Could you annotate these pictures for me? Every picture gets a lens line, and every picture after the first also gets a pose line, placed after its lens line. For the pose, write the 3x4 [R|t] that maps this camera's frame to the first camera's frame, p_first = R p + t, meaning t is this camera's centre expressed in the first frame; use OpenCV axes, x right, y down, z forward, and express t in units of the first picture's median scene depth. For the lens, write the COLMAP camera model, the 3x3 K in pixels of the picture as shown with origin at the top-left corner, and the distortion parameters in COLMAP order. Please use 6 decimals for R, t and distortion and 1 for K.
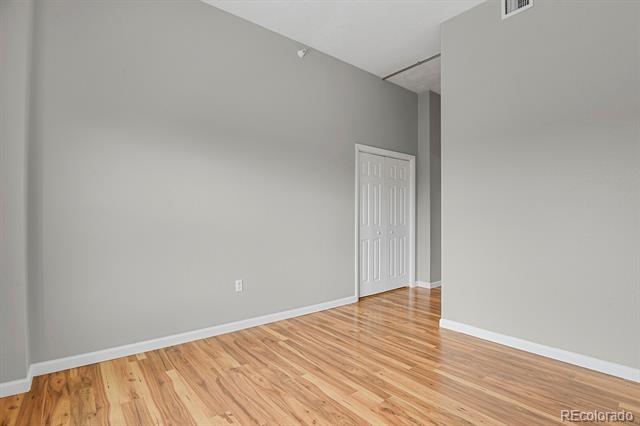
lens RADIAL K [[313.5, 0, 323.9], [0, 313.5, 217.6], [0, 0, 1]] dist [-0.021430, -0.000525]
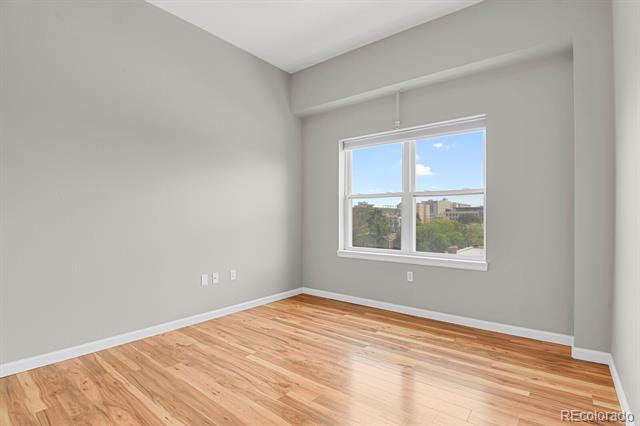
lens RADIAL K [[313.5, 0, 323.9], [0, 313.5, 217.6], [0, 0, 1]] dist [-0.021430, -0.000525]
pose [[-0.975763, -0.005899, -0.218751, 0.261509], [-0.006085, 0.999981, 0.000178, 0.002893], [0.218746, 0.001505, -0.975781, 1.767634]]
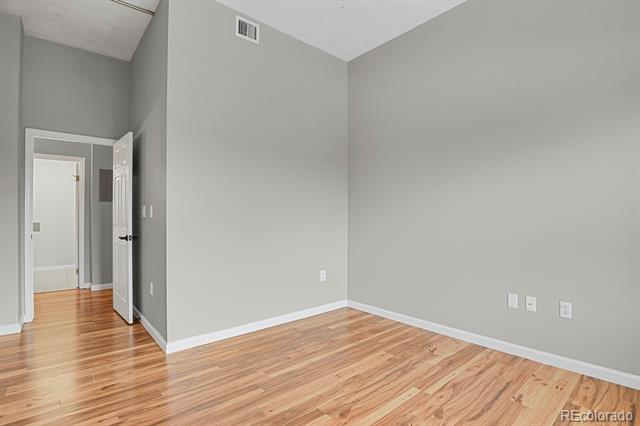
lens RADIAL K [[313.5, 0, 323.9], [0, 313.5, 217.6], [0, 0, 1]] dist [-0.021430, -0.000525]
pose [[-0.025571, -0.001102, 0.999672, -0.644636], [0.003536, 0.999993, 0.001192, -0.004812], [-0.999667, 0.003565, -0.025567, 0.895629]]
